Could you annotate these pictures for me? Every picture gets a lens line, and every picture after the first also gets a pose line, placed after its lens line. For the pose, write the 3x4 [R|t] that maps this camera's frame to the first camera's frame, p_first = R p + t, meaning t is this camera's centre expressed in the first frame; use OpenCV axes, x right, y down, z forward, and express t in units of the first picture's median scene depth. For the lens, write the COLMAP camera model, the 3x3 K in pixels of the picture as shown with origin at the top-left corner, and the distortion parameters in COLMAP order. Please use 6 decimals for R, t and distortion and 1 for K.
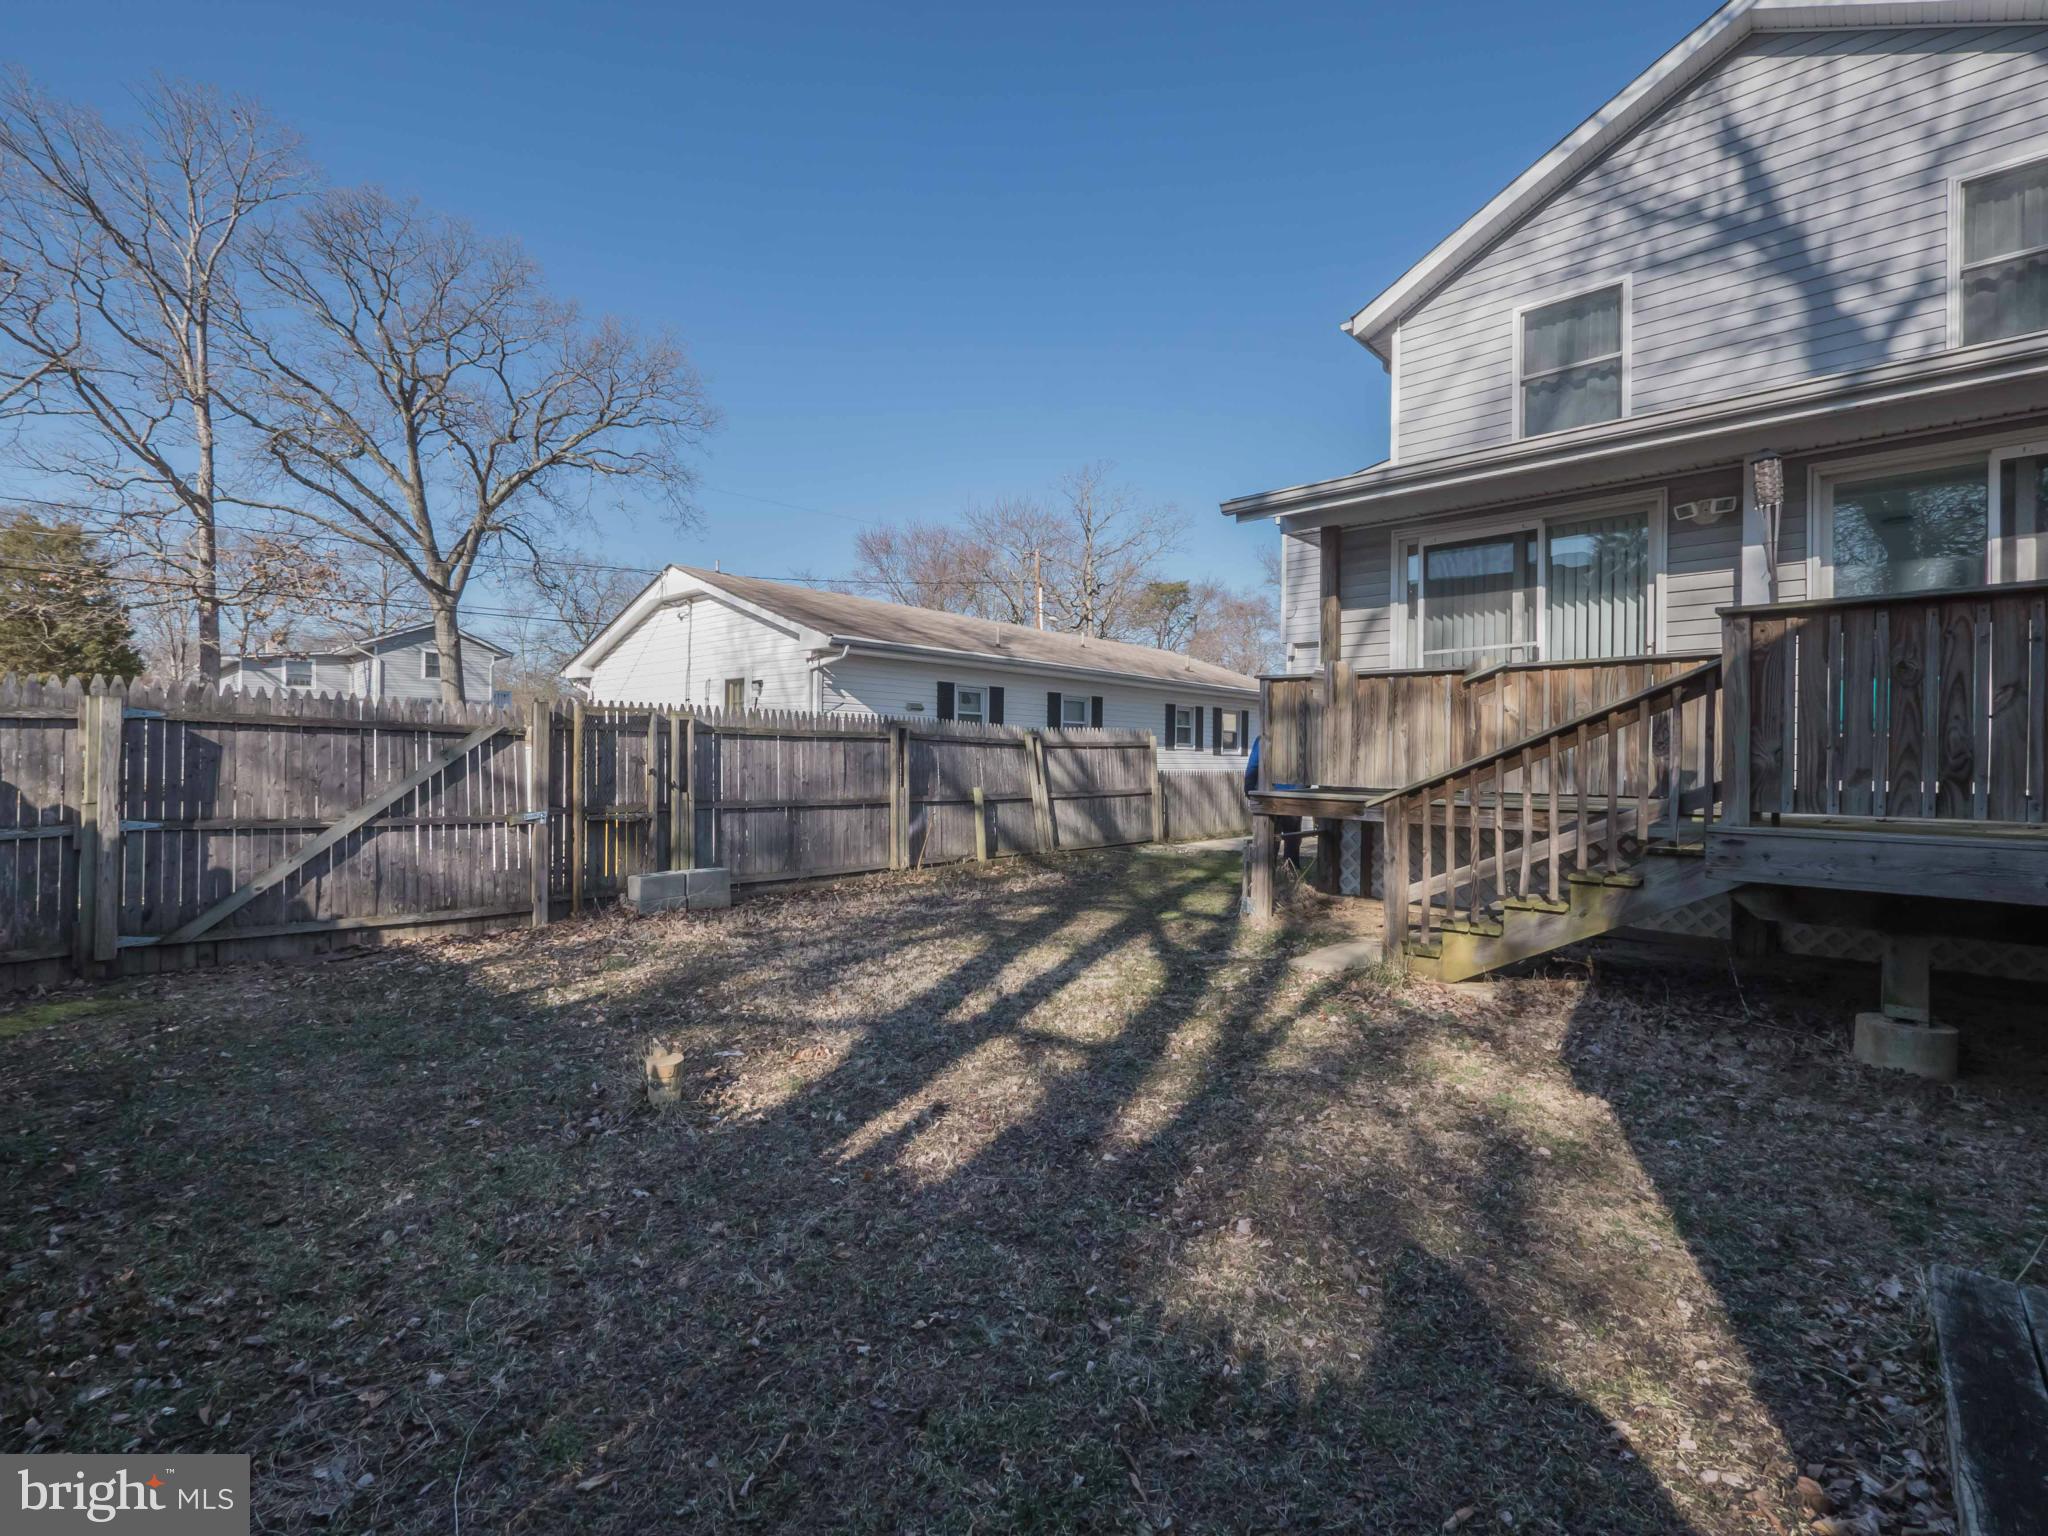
lens RADIAL K [[940.7, 0, 1030.1], [0, 940.7, 758.5], [0, 0, 1]] dist [-0.006252, 0.000381]
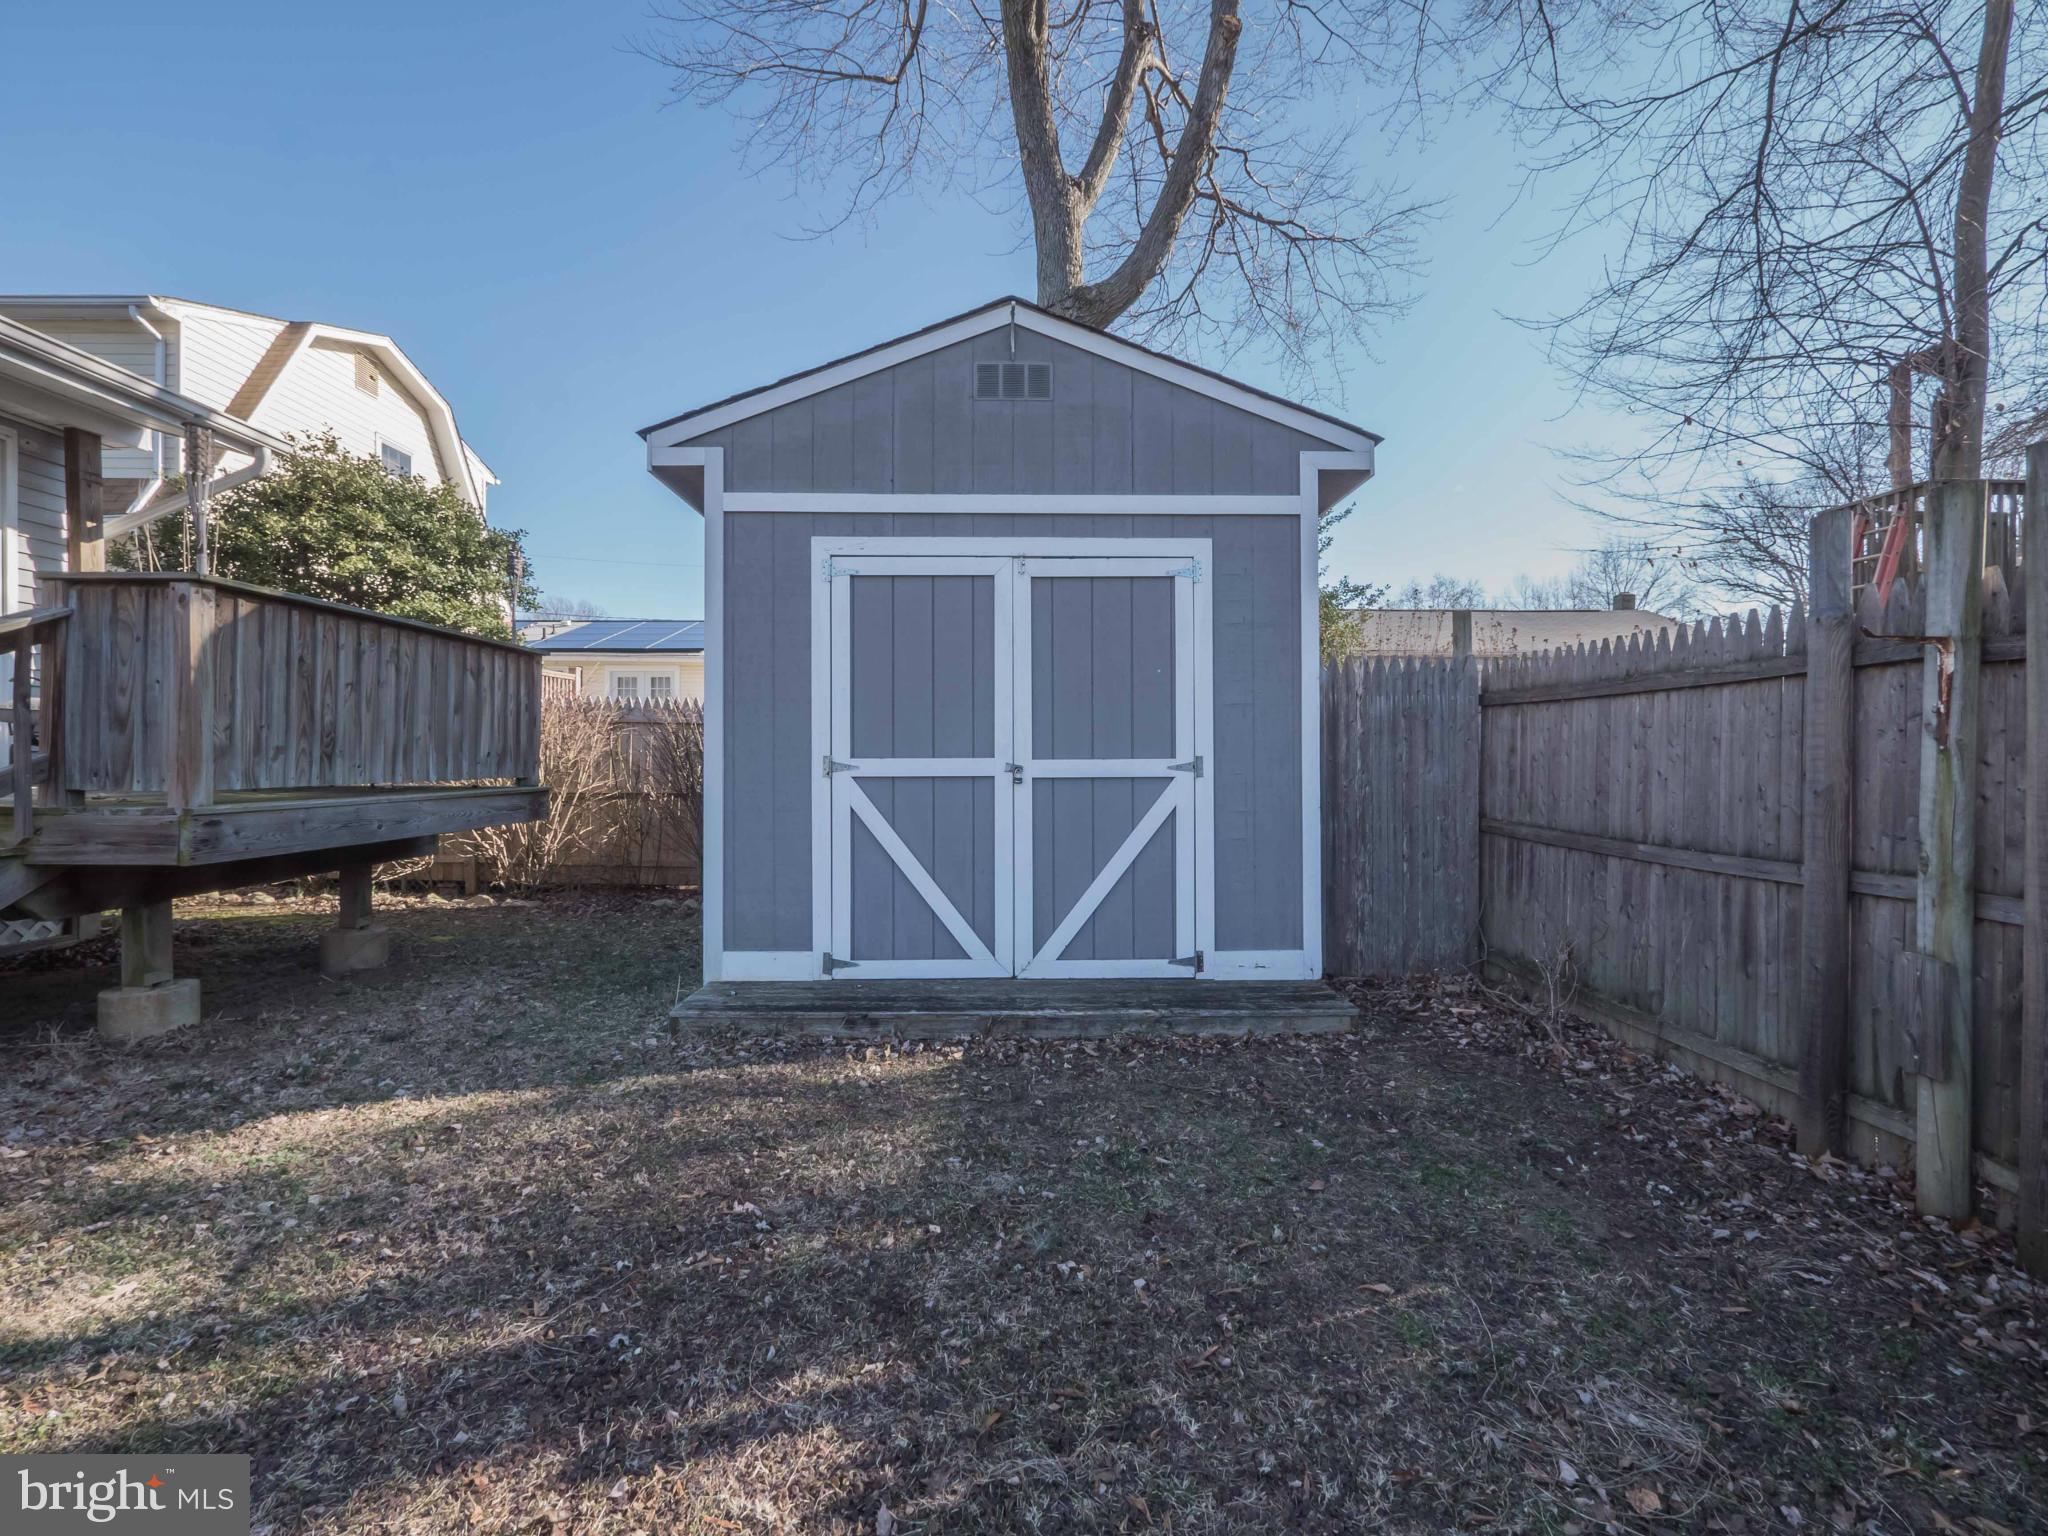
lens RADIAL K [[871.2, 0, 1016.2], [0, 871.2, 758.0], [0, 0, 1]] dist [-0.009359, 0.000239]
pose [[-0.712522, -0.014198, 0.701506, -0.205876], [-0.013506, 0.999888, 0.006519, 0.003003], [-0.701519, -0.004830, -0.712634, 0.486432]]
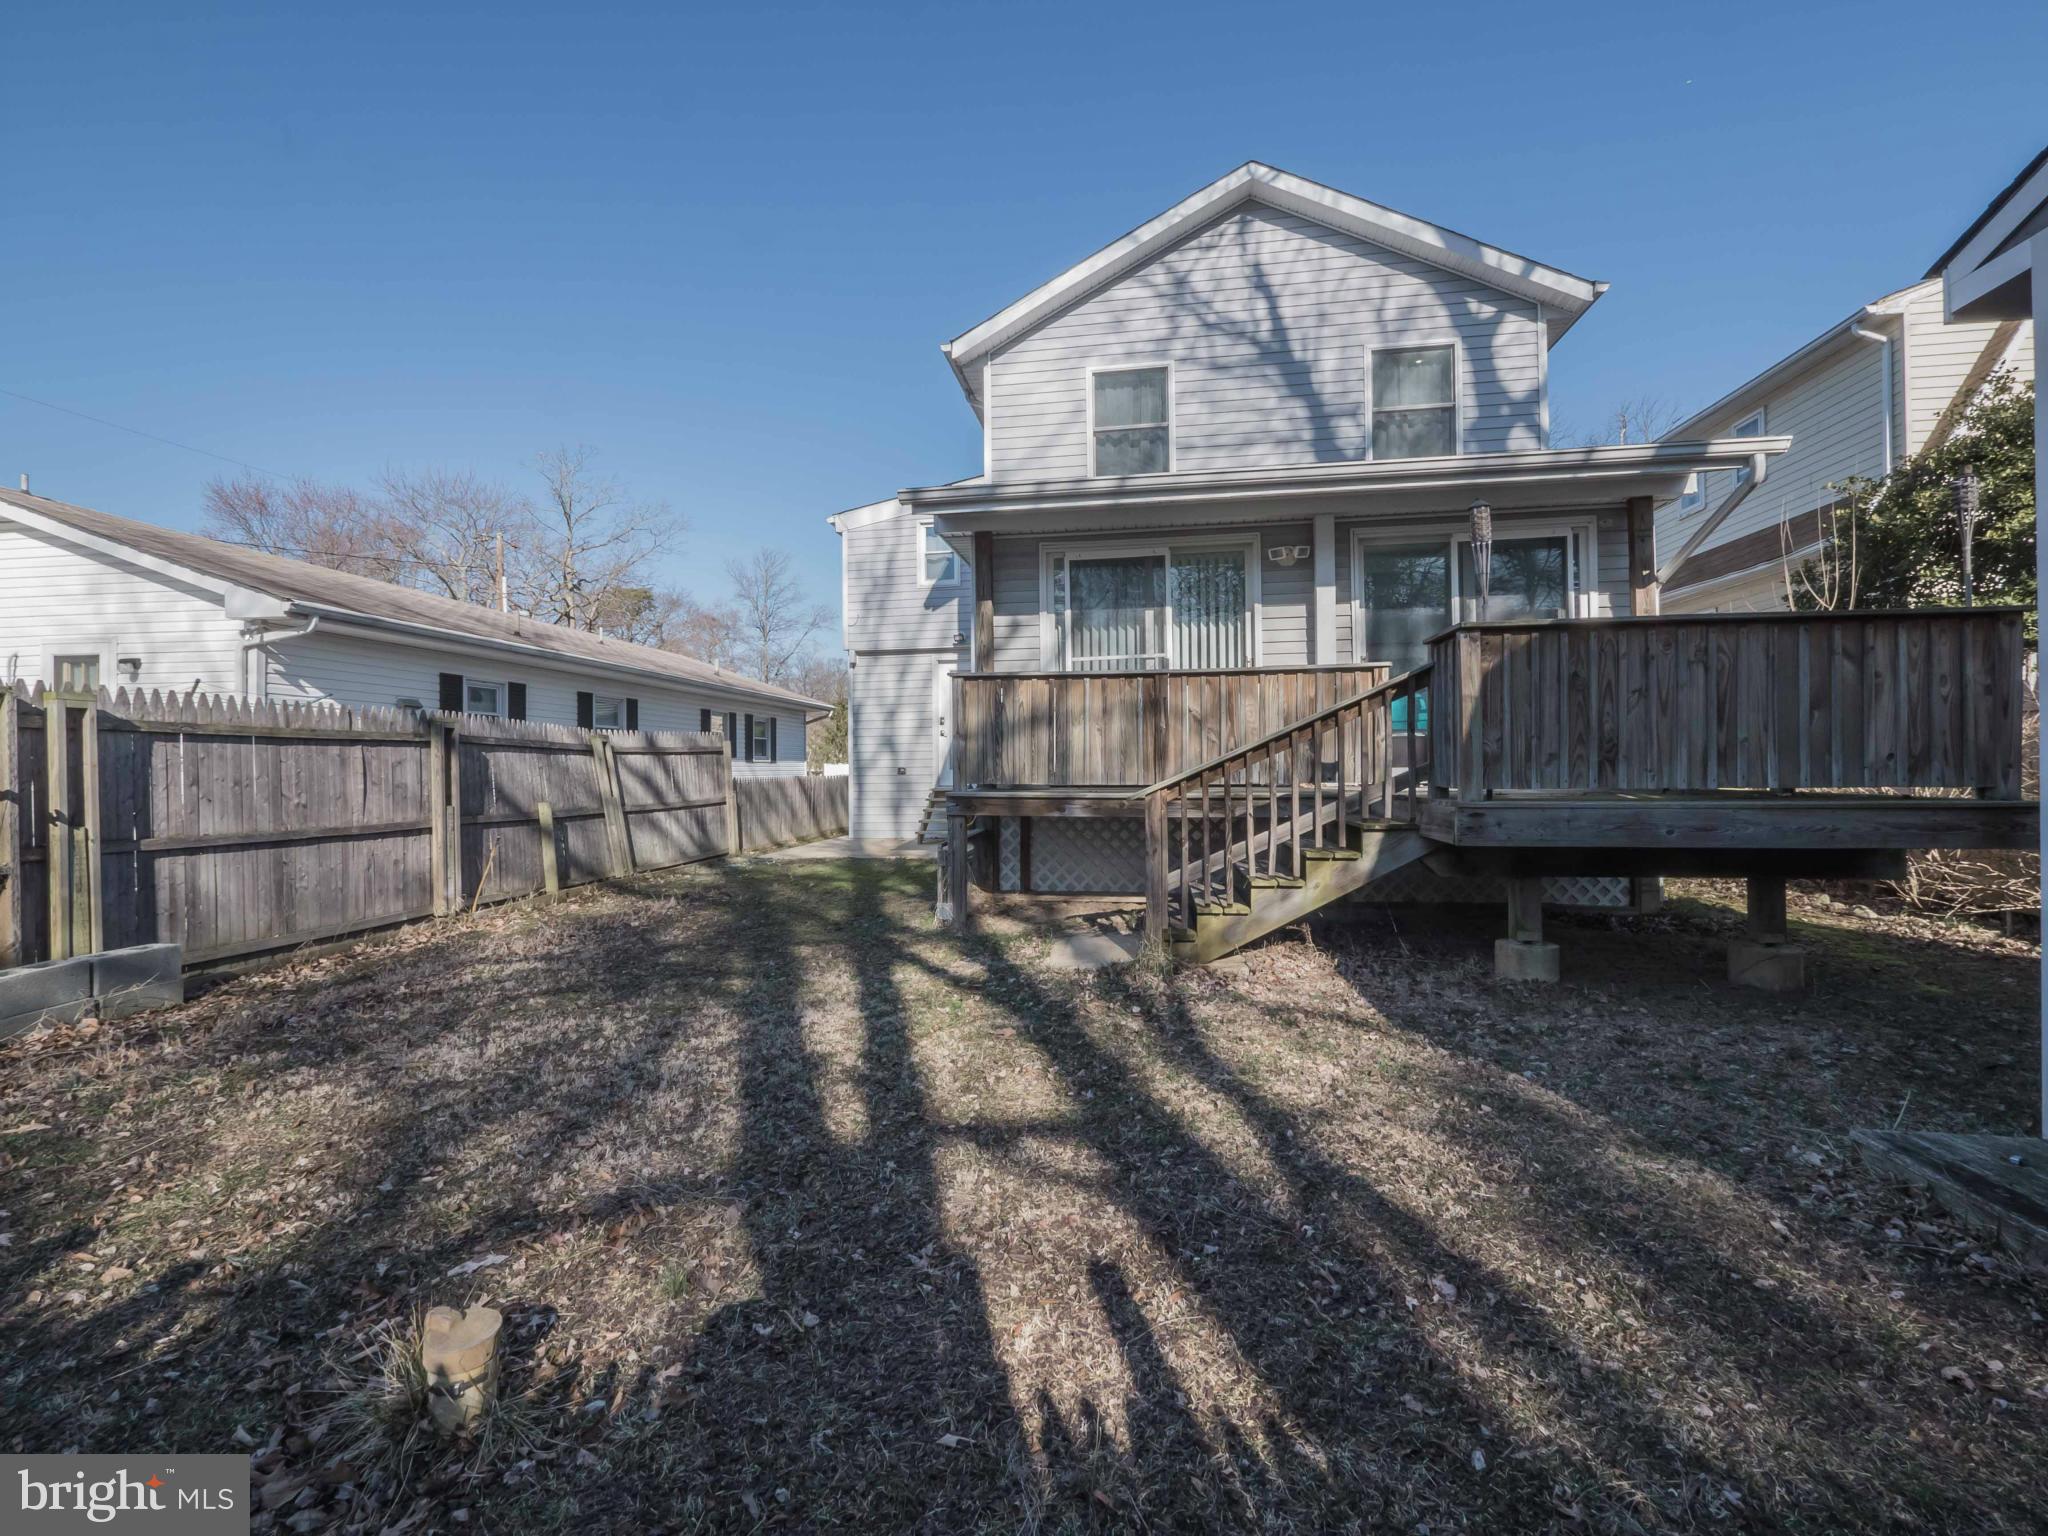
lens RADIAL K [[871.2, 0, 1016.2], [0, 871.2, 758.0], [0, 0, 1]] dist [-0.009359, 0.000239]
pose [[0.822392, -0.011270, 0.568810, -0.177922], [0.018041, 0.999818, -0.006275, 0.005264], [-0.568635, 0.015423, 0.822445, 0.187700]]
